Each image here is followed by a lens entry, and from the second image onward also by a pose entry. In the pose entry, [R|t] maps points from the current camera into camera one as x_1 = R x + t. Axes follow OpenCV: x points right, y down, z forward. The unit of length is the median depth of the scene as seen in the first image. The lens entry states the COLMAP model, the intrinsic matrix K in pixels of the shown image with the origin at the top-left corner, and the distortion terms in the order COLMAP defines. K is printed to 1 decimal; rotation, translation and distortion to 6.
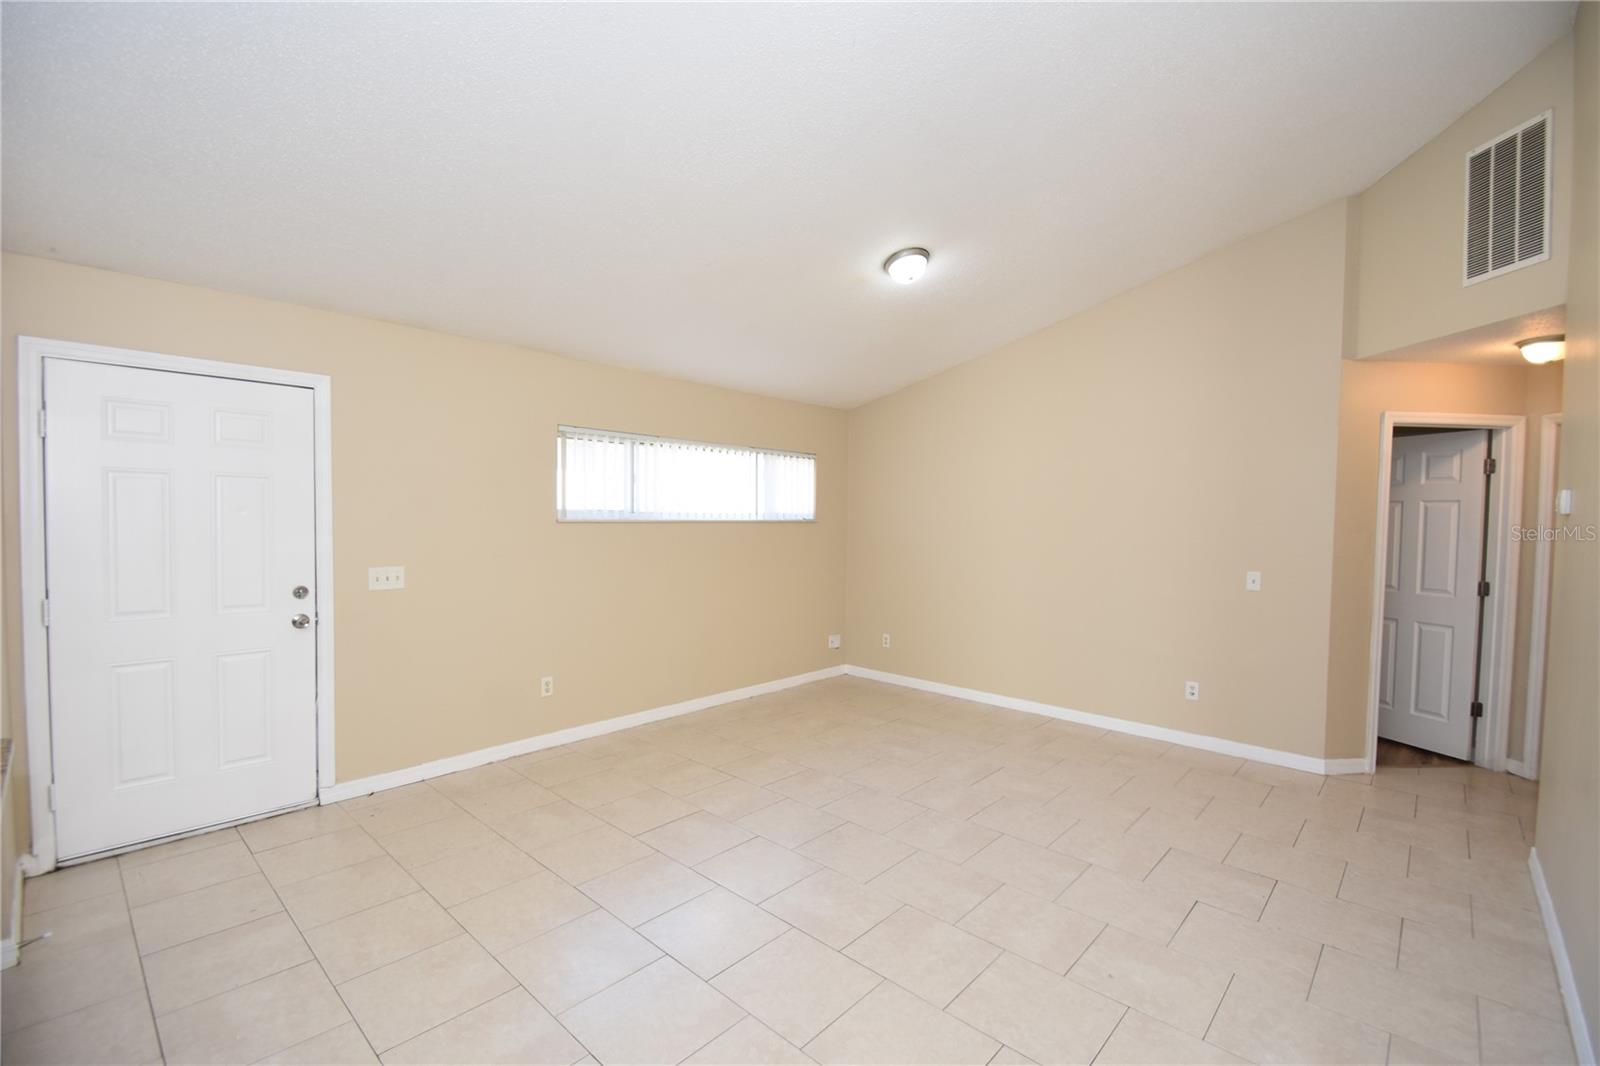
lens RADIAL K [[708.8, 0, 801.1], [0, 708.8, 533.2], [0, 0, 1]] dist [0.008297, -0.011942]
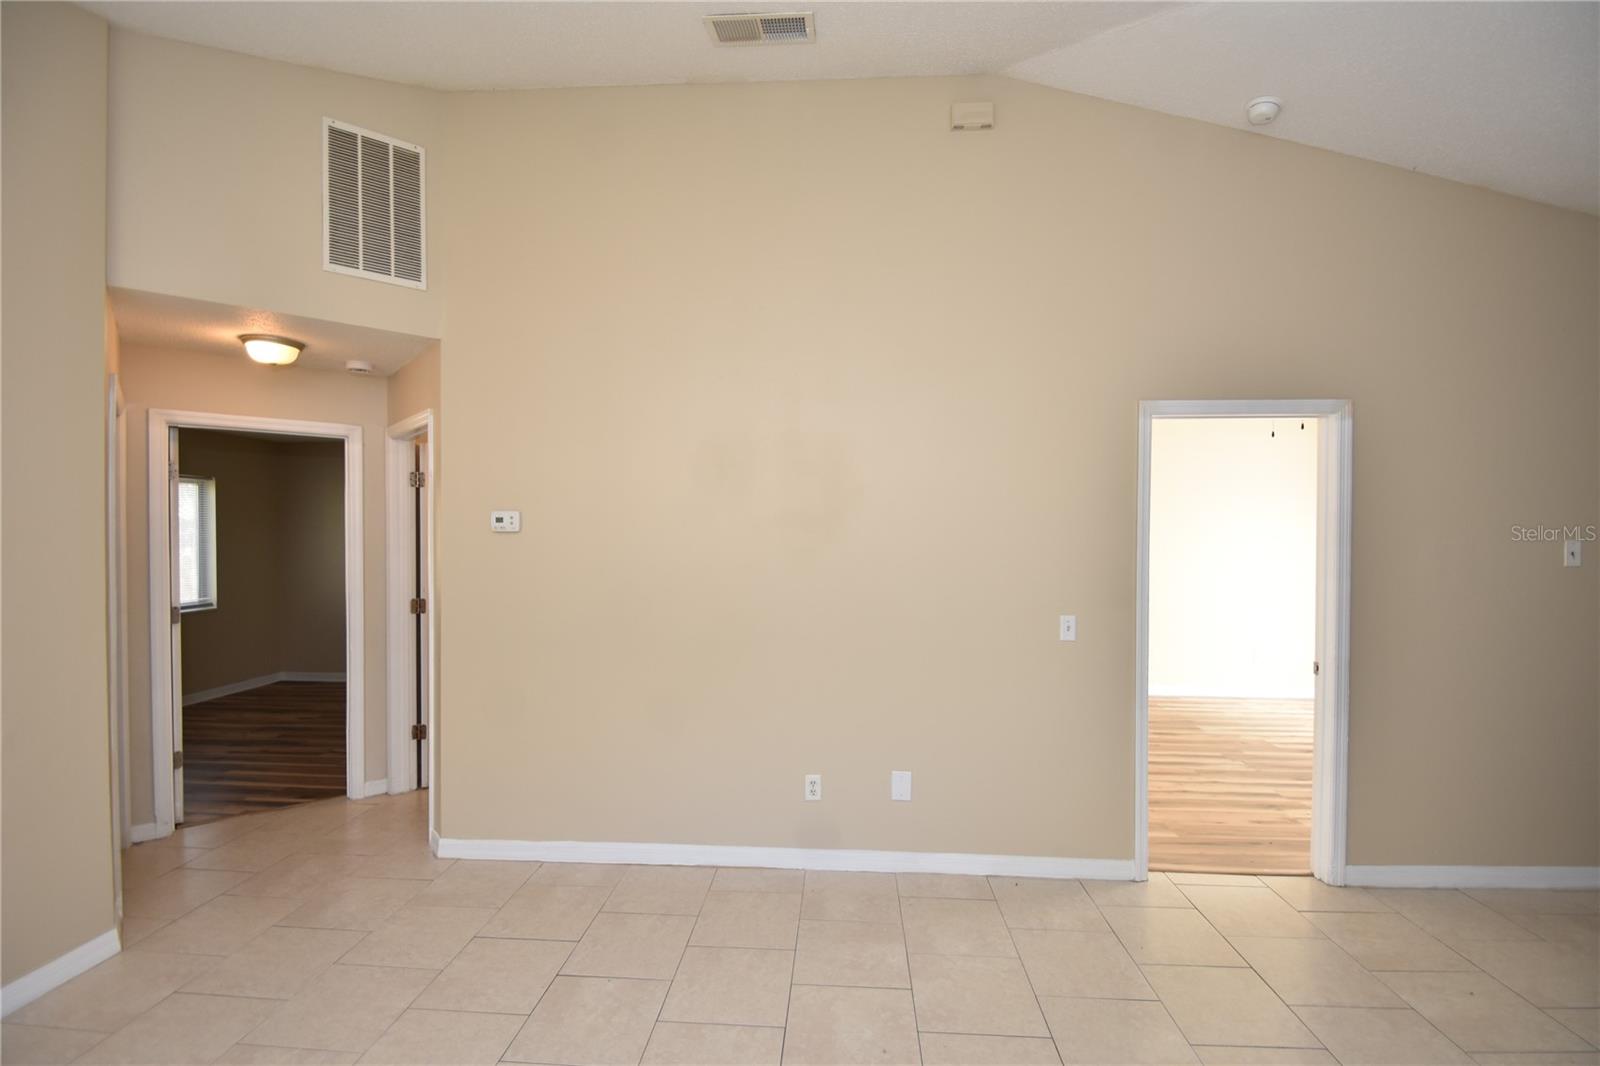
lens RADIAL K [[708.8, 0, 805.2], [0, 708.8, 539.9], [0, 0, 1]] dist [0.008297, -0.011942]
pose [[-0.617266, -0.028940, 0.786222, -0.113656], [0.008326, 0.999027, 0.043310, -0.042526], [-0.786711, 0.033280, -0.616424, 0.955944]]
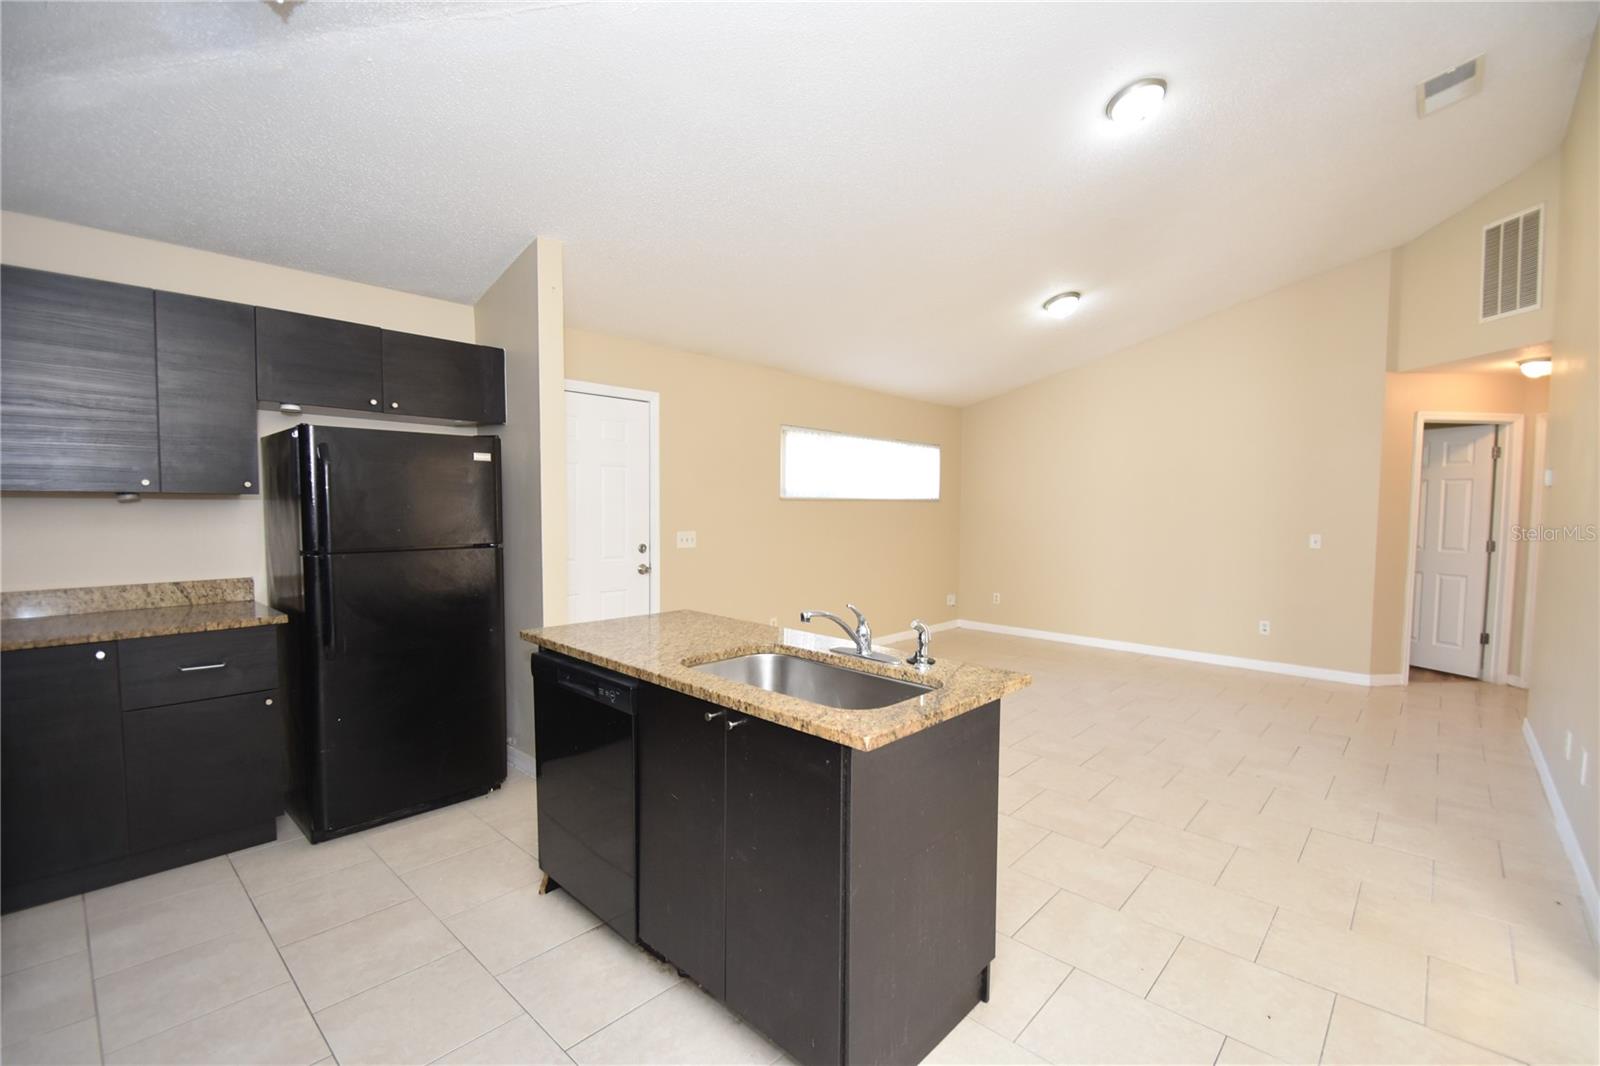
lens RADIAL K [[708.8, 0, 798.9], [0, 708.8, 531.8], [0, 0, 1]] dist [0.008297, -0.011942]
pose [[0.999980, -0.005666, -0.002685, -0.347822], [0.005710, 0.999841, 0.016906, 0.024828], [0.002589, -0.016921, 0.999853, -0.347225]]
